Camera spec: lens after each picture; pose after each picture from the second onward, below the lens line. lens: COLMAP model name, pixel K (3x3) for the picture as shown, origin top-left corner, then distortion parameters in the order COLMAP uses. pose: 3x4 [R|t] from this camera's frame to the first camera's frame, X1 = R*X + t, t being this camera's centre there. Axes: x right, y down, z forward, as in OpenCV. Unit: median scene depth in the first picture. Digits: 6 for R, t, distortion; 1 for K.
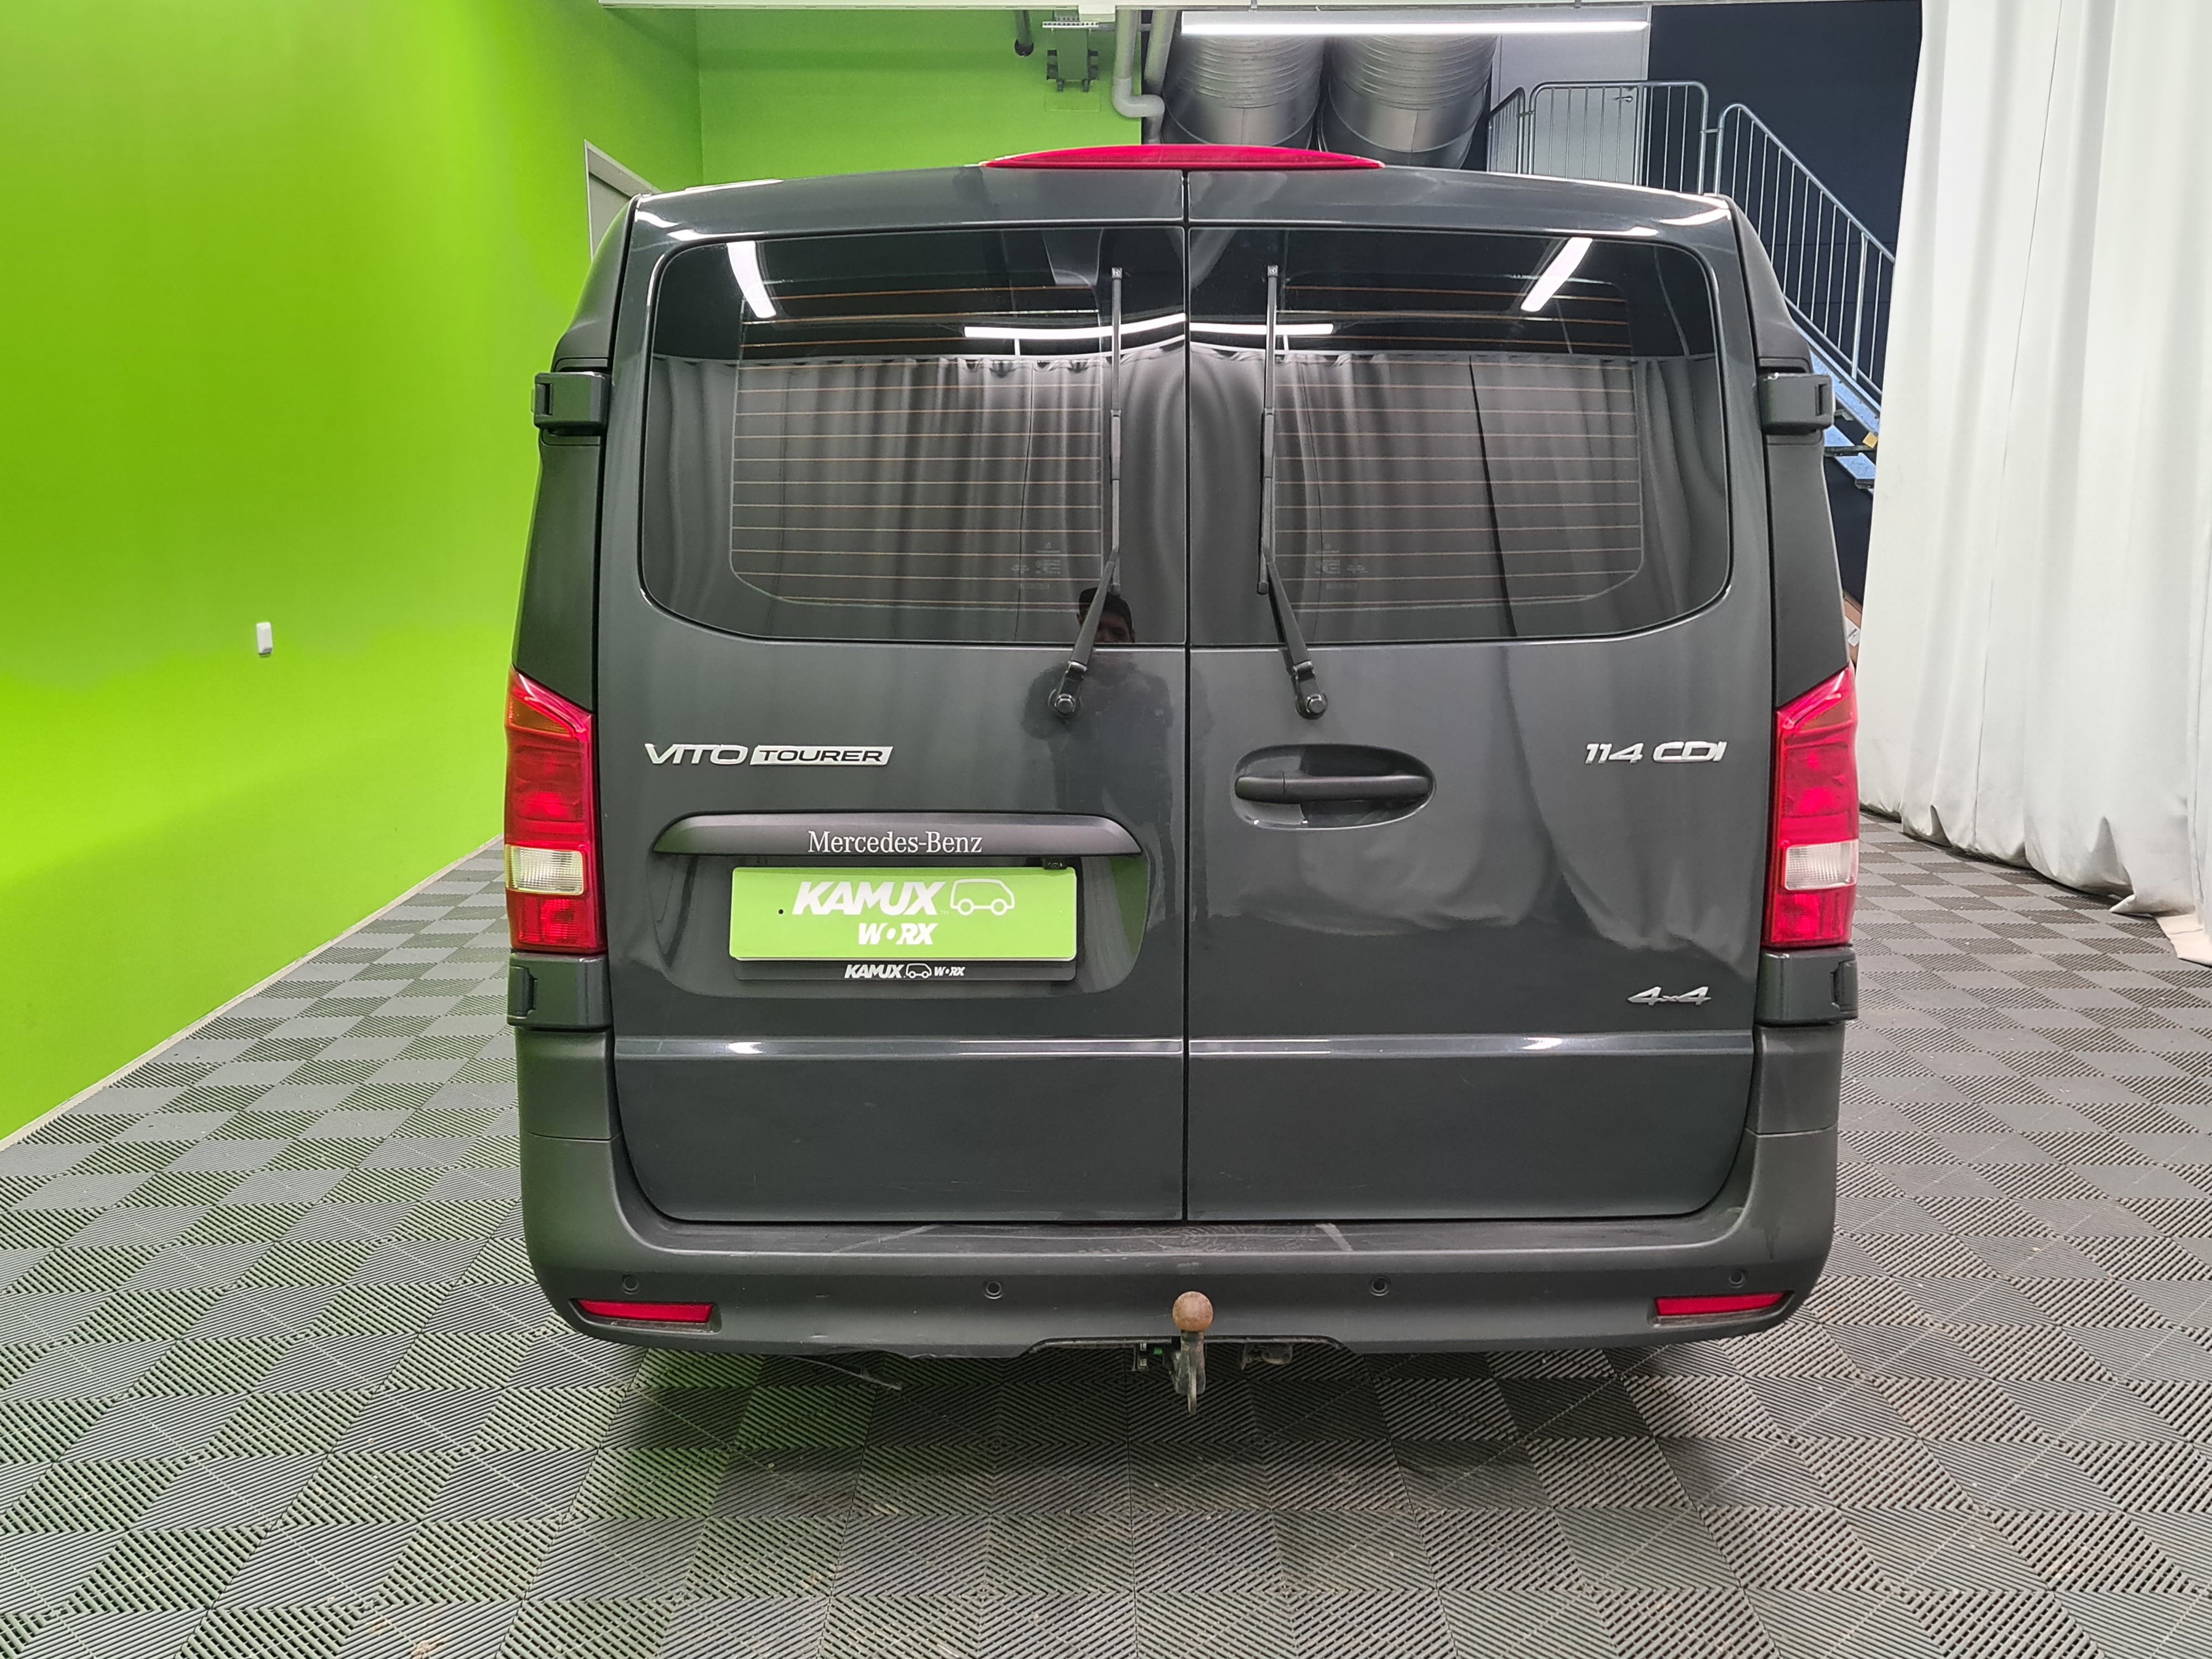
lens RADIAL K [[1927.8, 0, 1106.0], [0, 1927.8, 829.5], [0, 0, 1]] dist [0.002033, 0.000968]
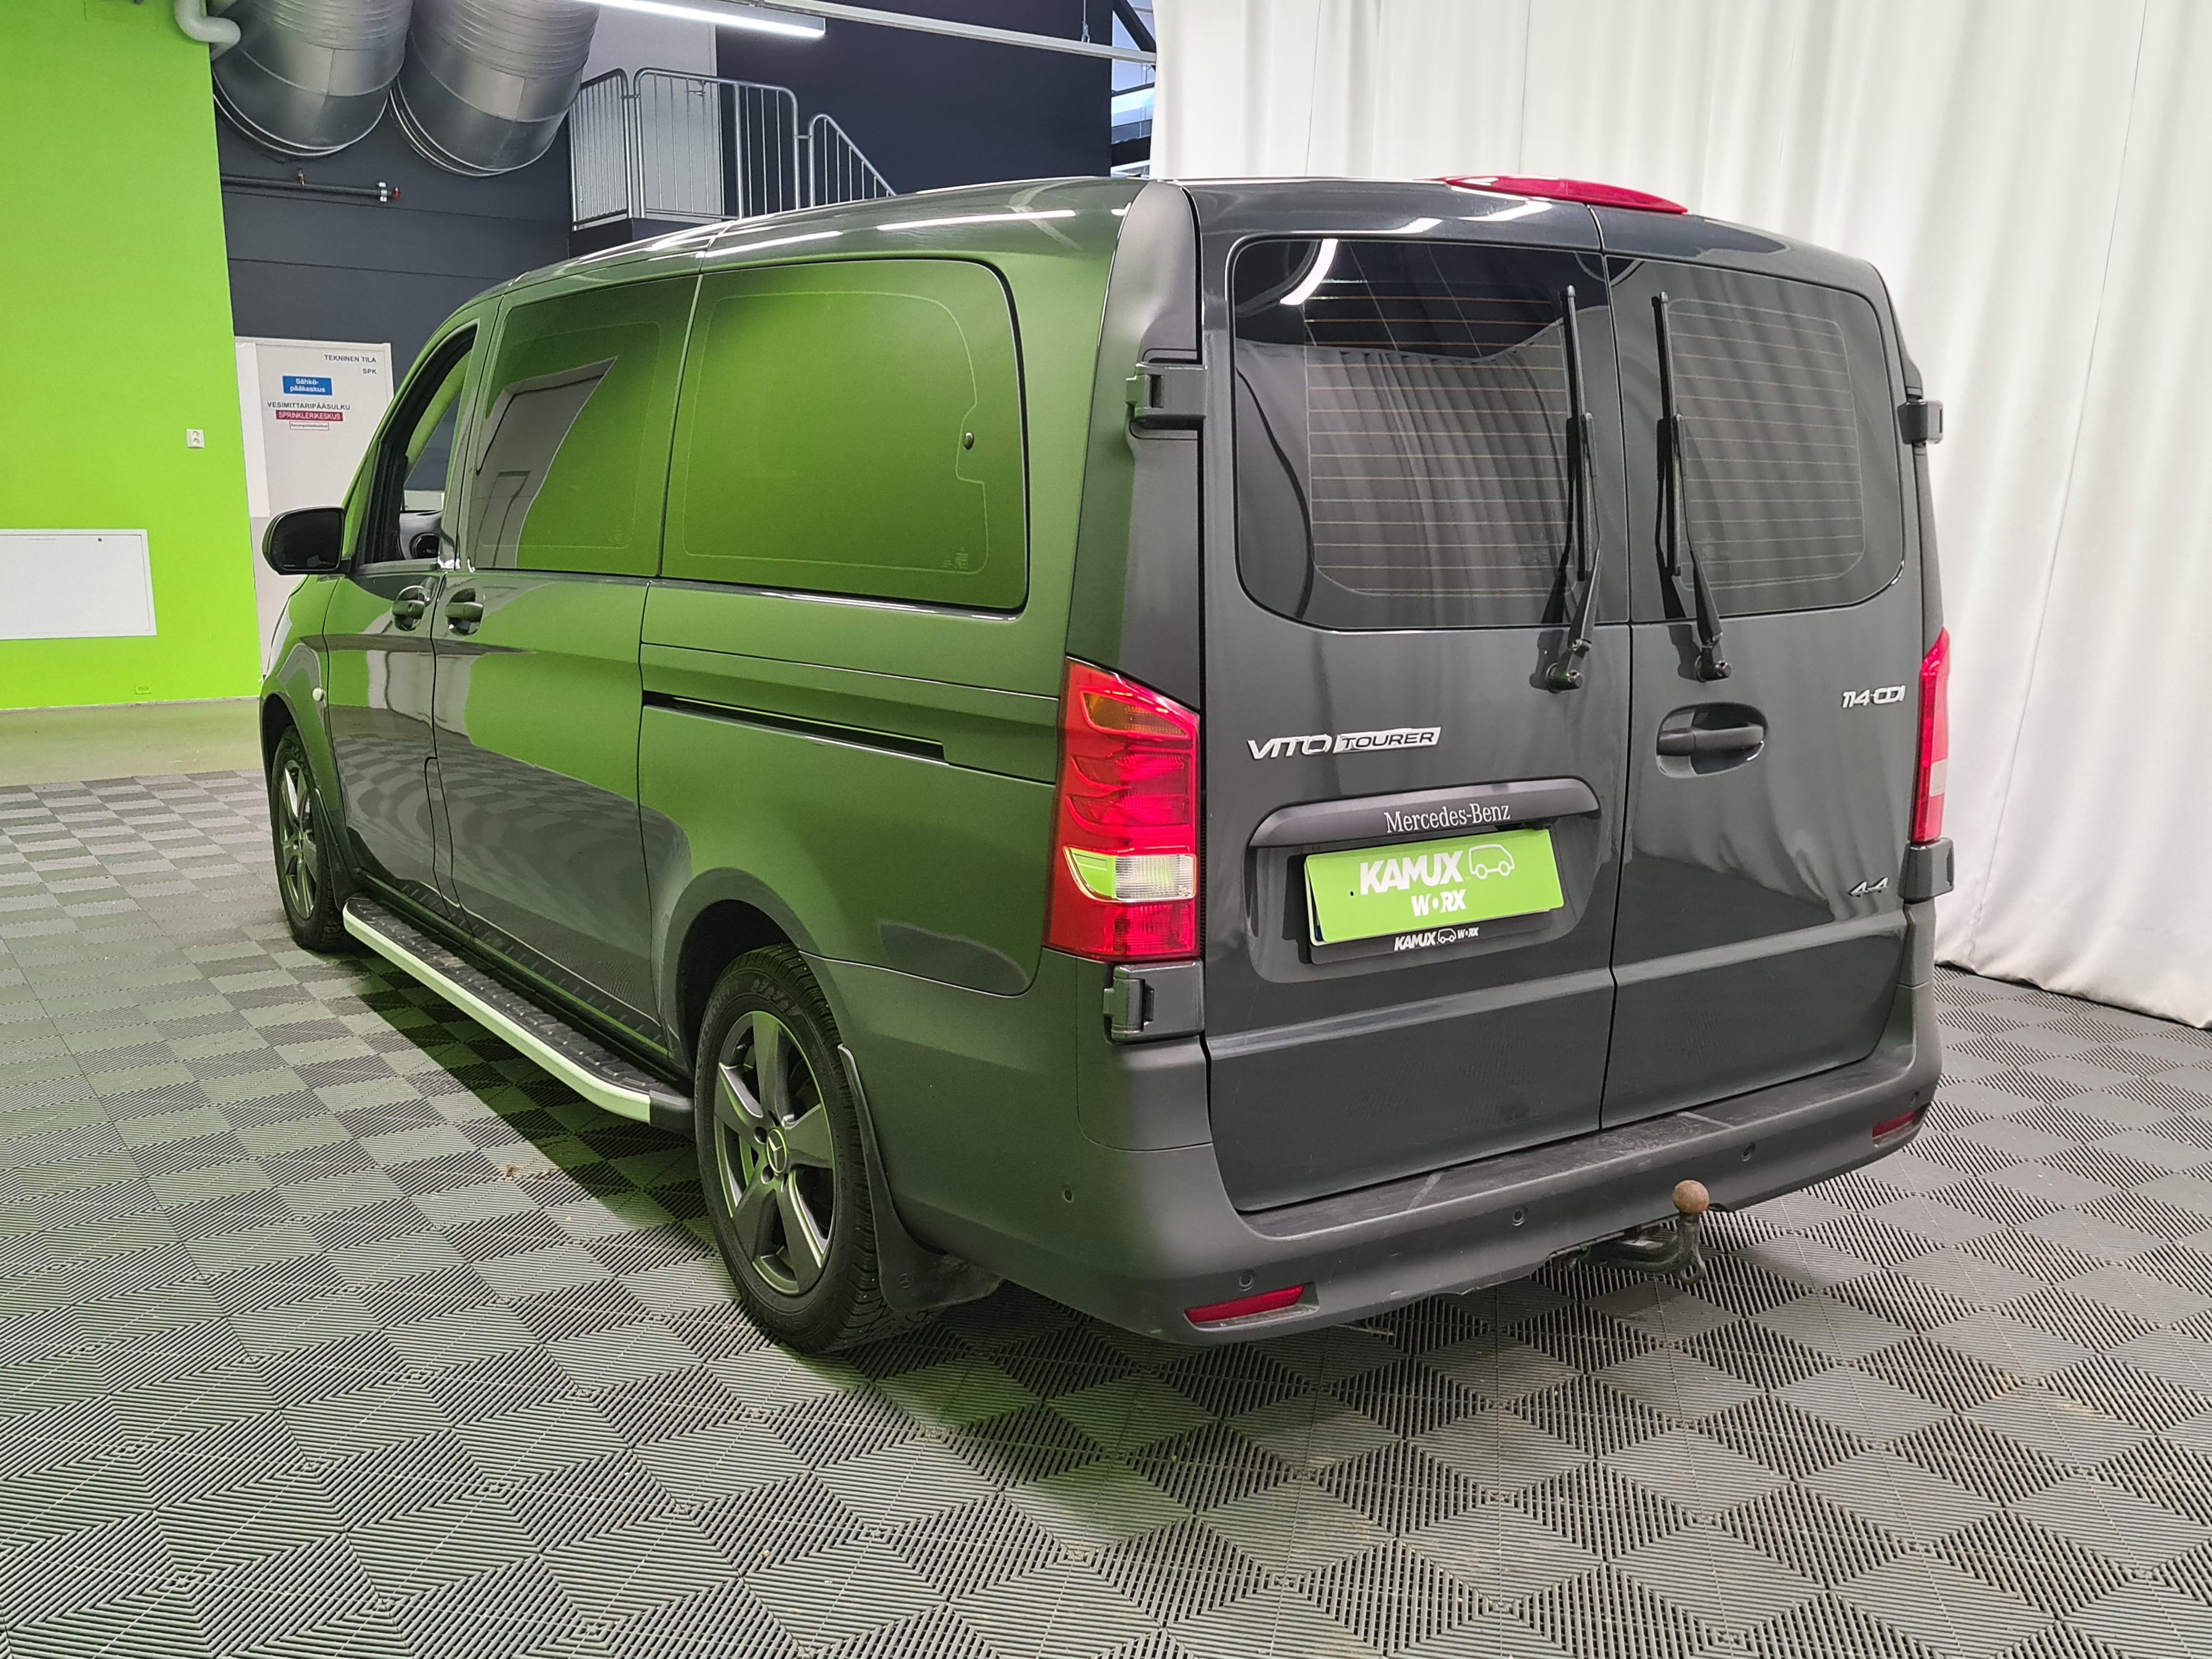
lens RADIAL K [[1942.4, 0, 1103.7], [0, 1942.4, 879.8], [0, 0, 1]] dist [0.016878, 0.003866]
pose [[0.846979, -0.100699, 0.522002, -0.823564], [0.085301, 0.994917, 0.053523, -0.031926], [-0.524738, -0.000805, 0.851263, 0.180319]]
